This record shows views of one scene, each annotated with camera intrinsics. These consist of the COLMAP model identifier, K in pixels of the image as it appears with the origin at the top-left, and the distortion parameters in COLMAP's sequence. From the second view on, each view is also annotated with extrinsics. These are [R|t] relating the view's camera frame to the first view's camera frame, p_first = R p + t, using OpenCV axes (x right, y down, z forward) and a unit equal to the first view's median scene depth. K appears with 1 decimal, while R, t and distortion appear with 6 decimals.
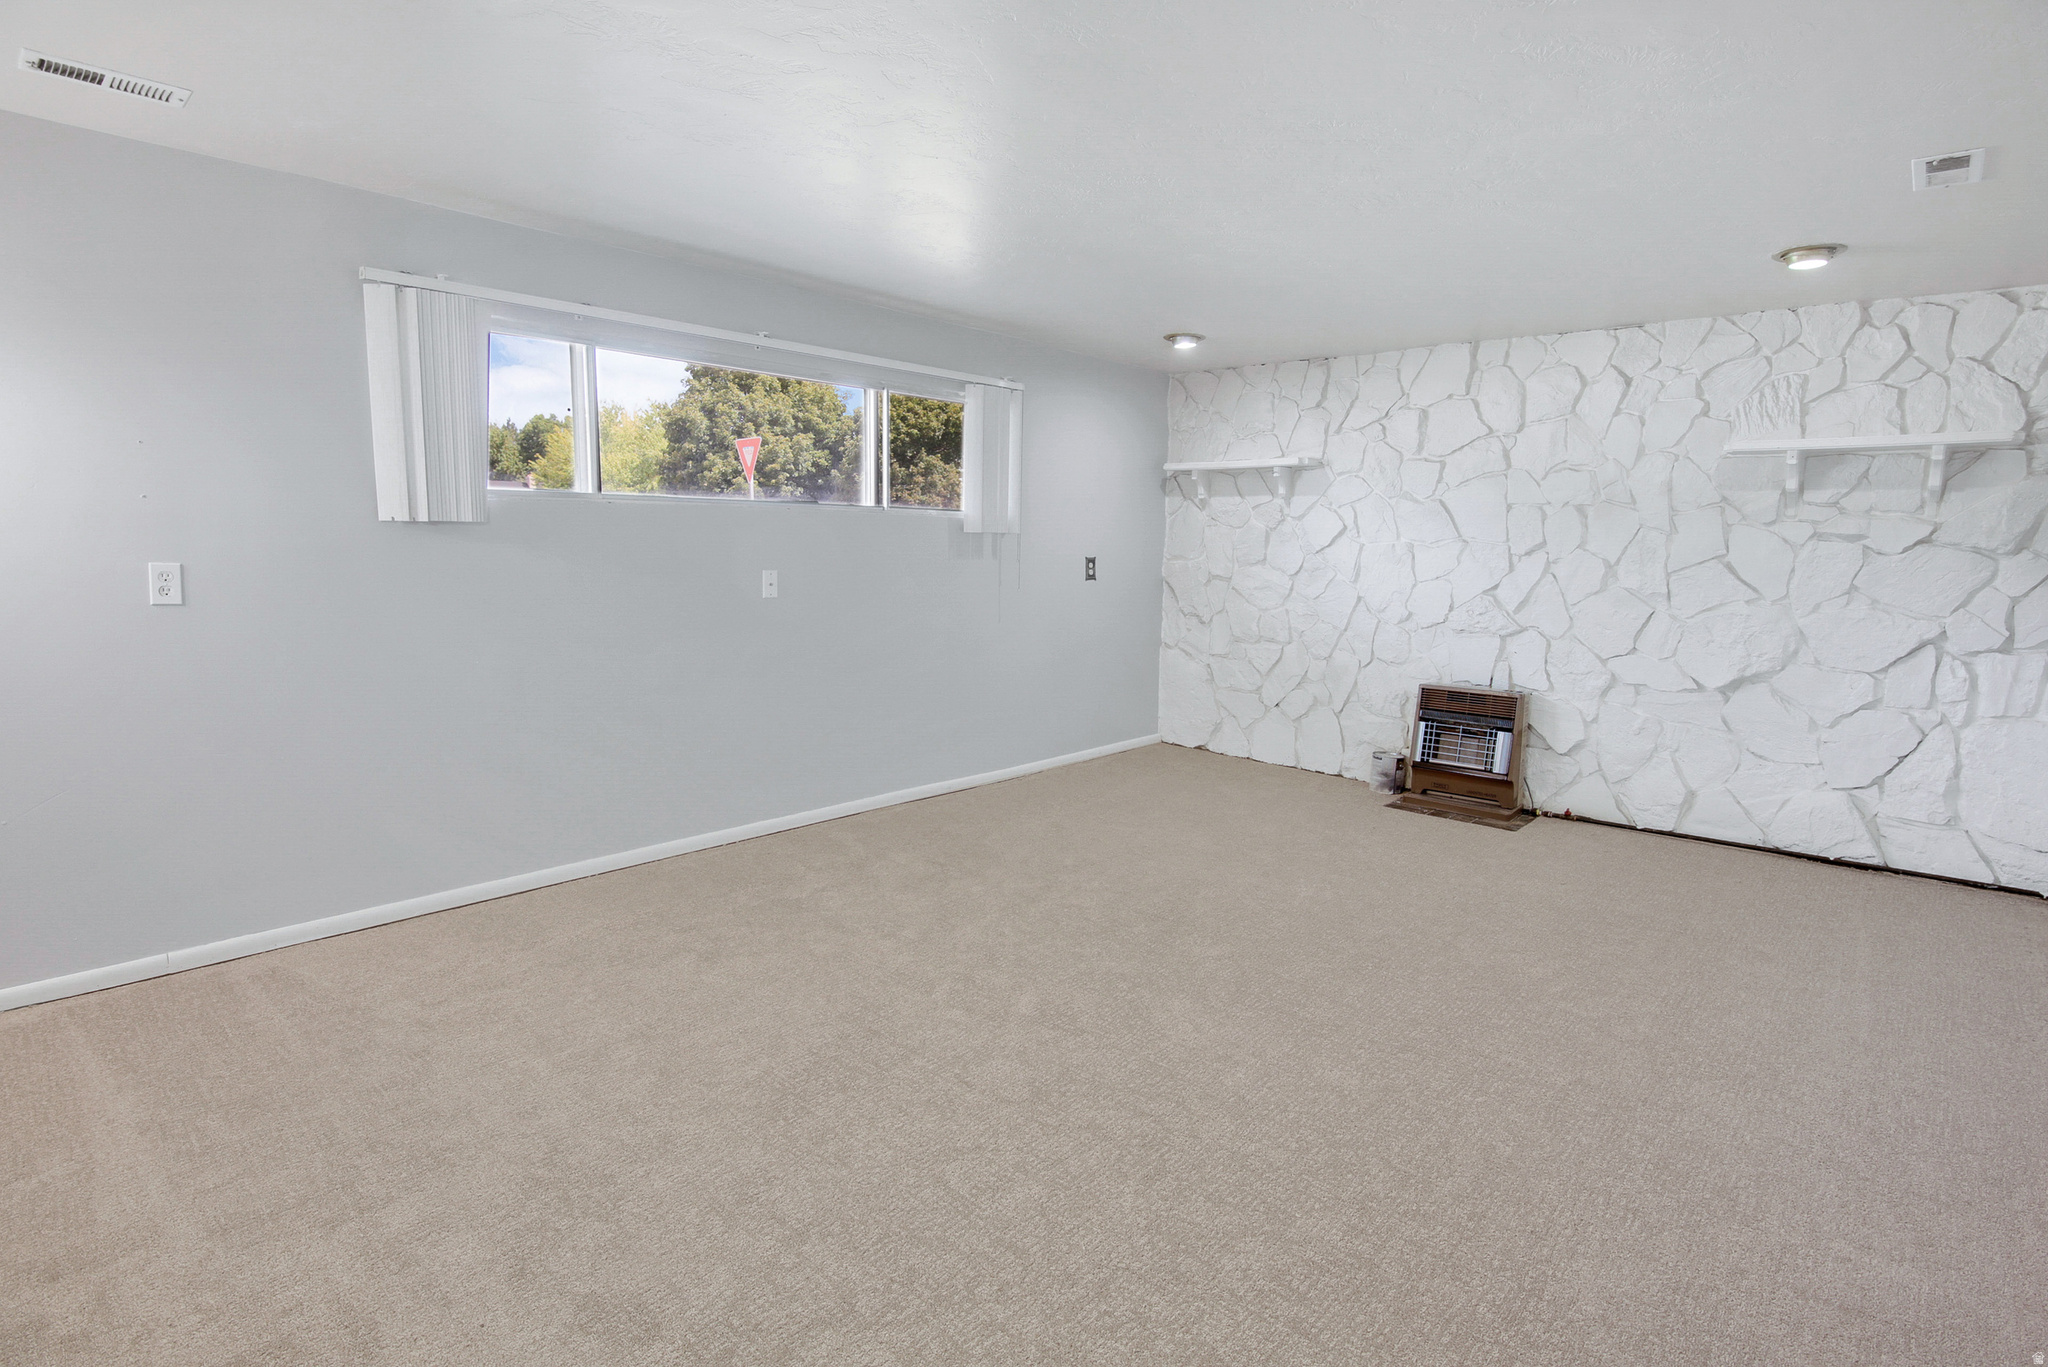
lens RADIAL K [[1018.4, 0, 1029.0], [0, 1018.4, 676.9], [0, 0, 1]] dist [-0.002942, 0.000707]
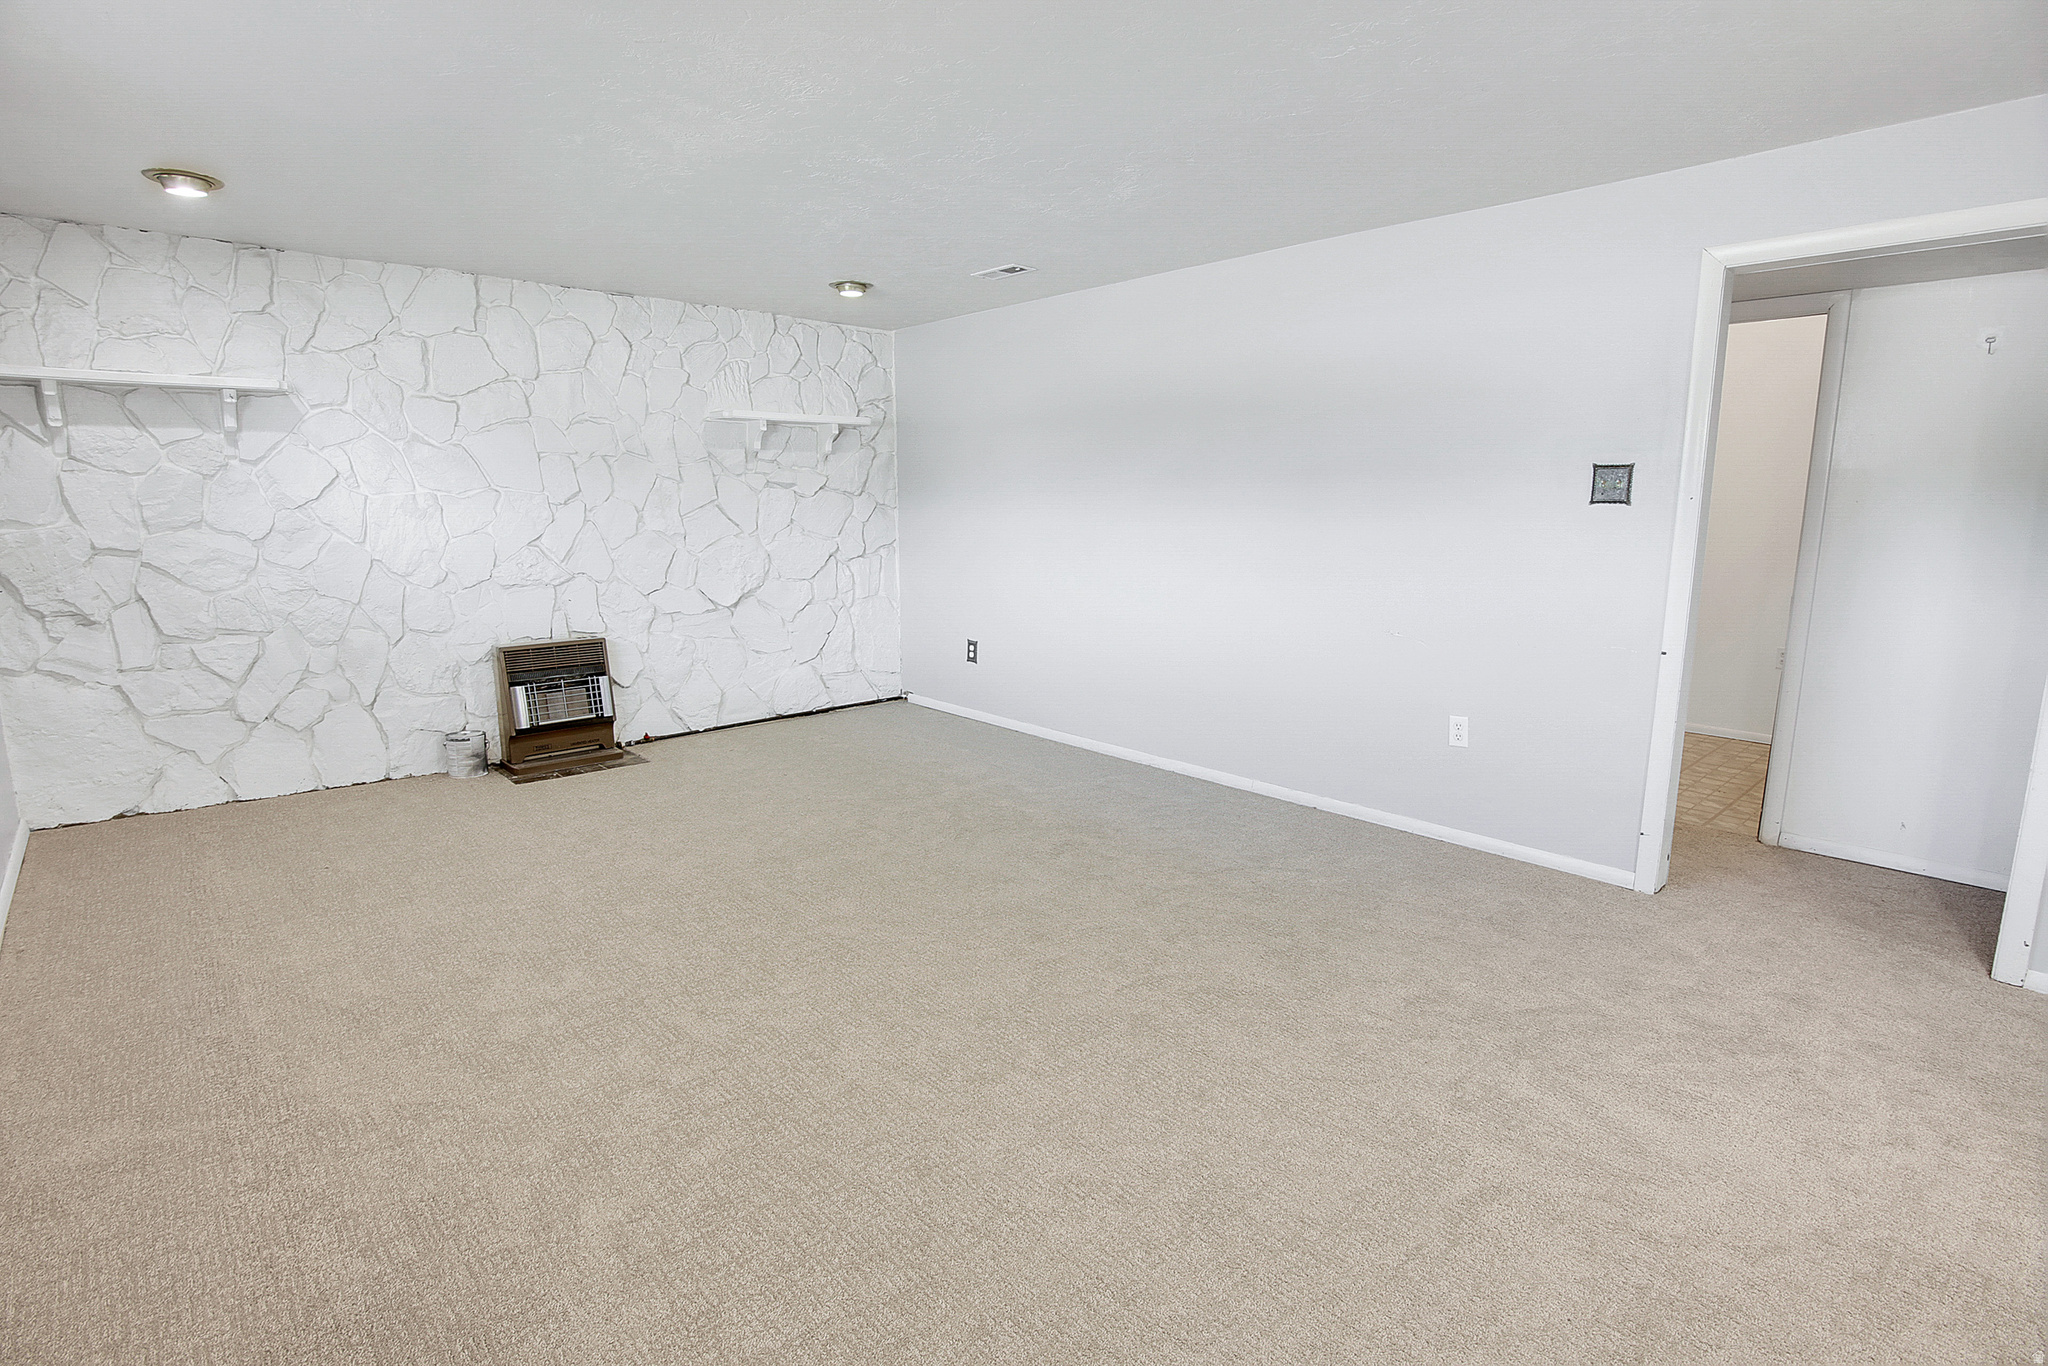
lens RADIAL K [[1018.4, 0, 1031.0], [0, 1018.4, 682.8], [0, 0, 1]] dist [-0.002942, 0.000707]
pose [[0.114126, -0.192068, 0.974723, -0.476930], [0.138266, 0.974656, 0.175866, -0.058648], [-0.983798, 0.114700, 0.137790, 0.412910]]
